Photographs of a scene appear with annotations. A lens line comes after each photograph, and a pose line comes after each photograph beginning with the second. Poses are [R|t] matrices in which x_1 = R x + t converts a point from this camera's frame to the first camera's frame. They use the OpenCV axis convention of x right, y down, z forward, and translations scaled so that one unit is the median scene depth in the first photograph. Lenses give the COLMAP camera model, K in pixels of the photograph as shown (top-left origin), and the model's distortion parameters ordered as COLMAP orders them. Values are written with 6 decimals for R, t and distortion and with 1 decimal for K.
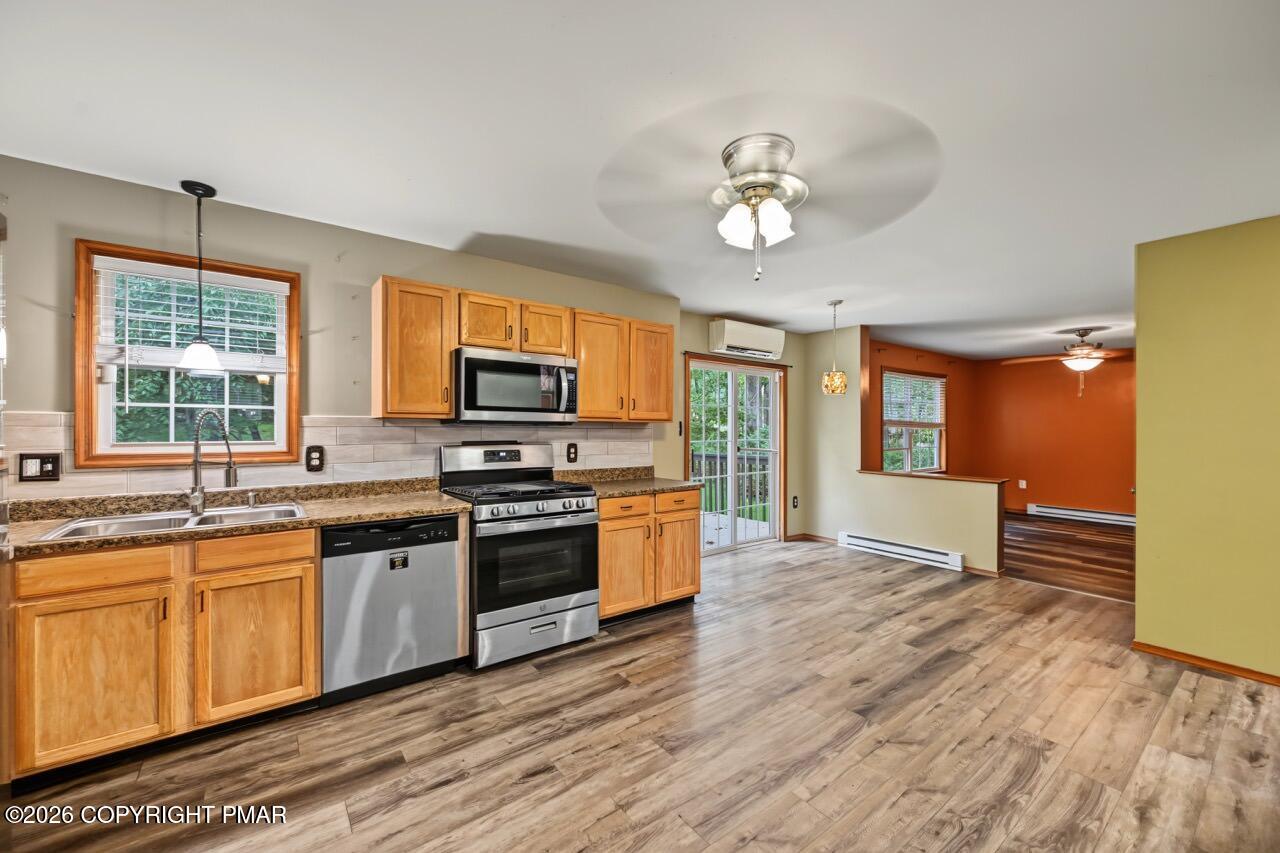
lens RADIAL K [[505.8, 0, 645.1], [0, 505.8, 429.0], [0, 0, 1]] dist [0.000095, 0.000130]
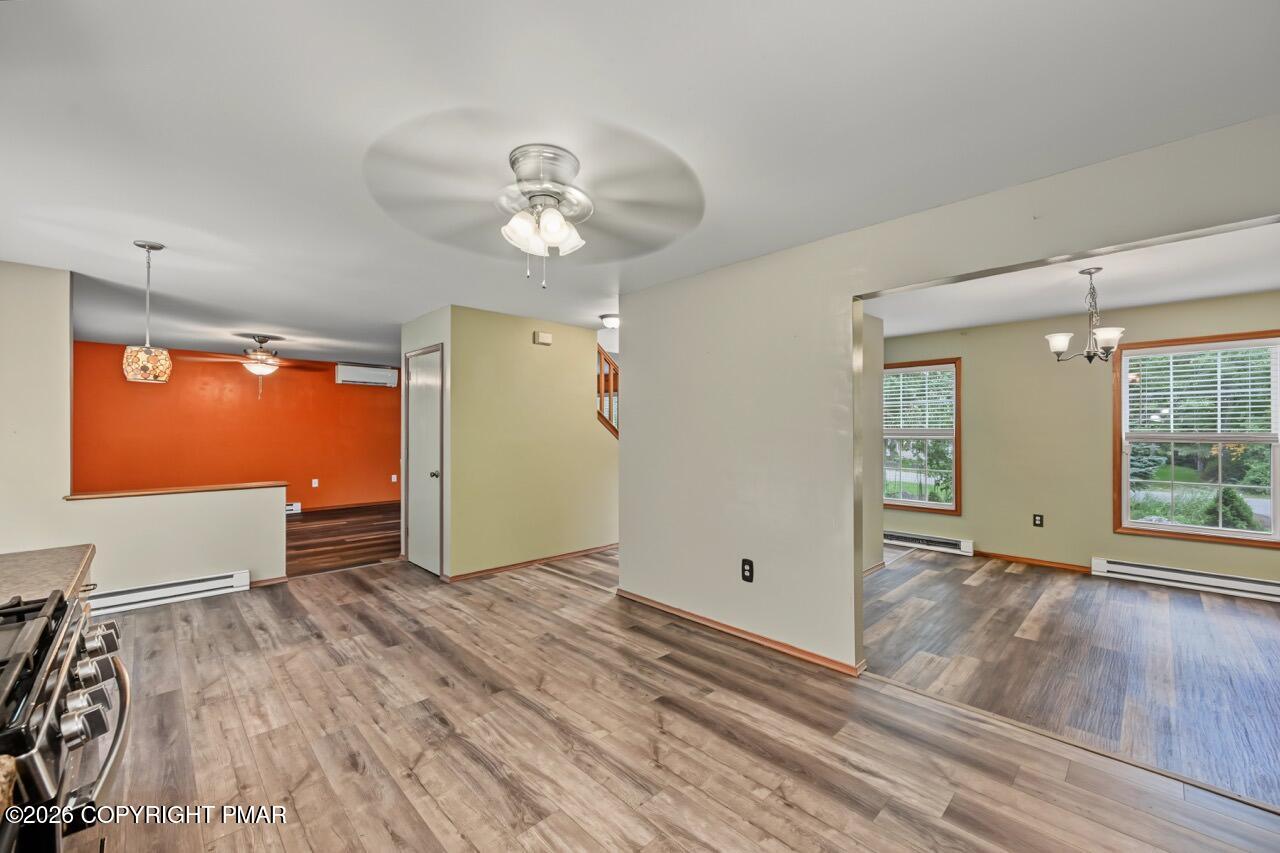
lens RADIAL K [[505.8, 0, 645.1], [0, 505.8, 429.0], [0, 0, 1]] dist [0.000095, 0.000130]
pose [[-0.115154, -0.004823, 0.993336, -0.545051], [0.001836, 0.999985, 0.005068, -0.011156], [-0.993346, 0.002407, -0.115144, 0.622567]]
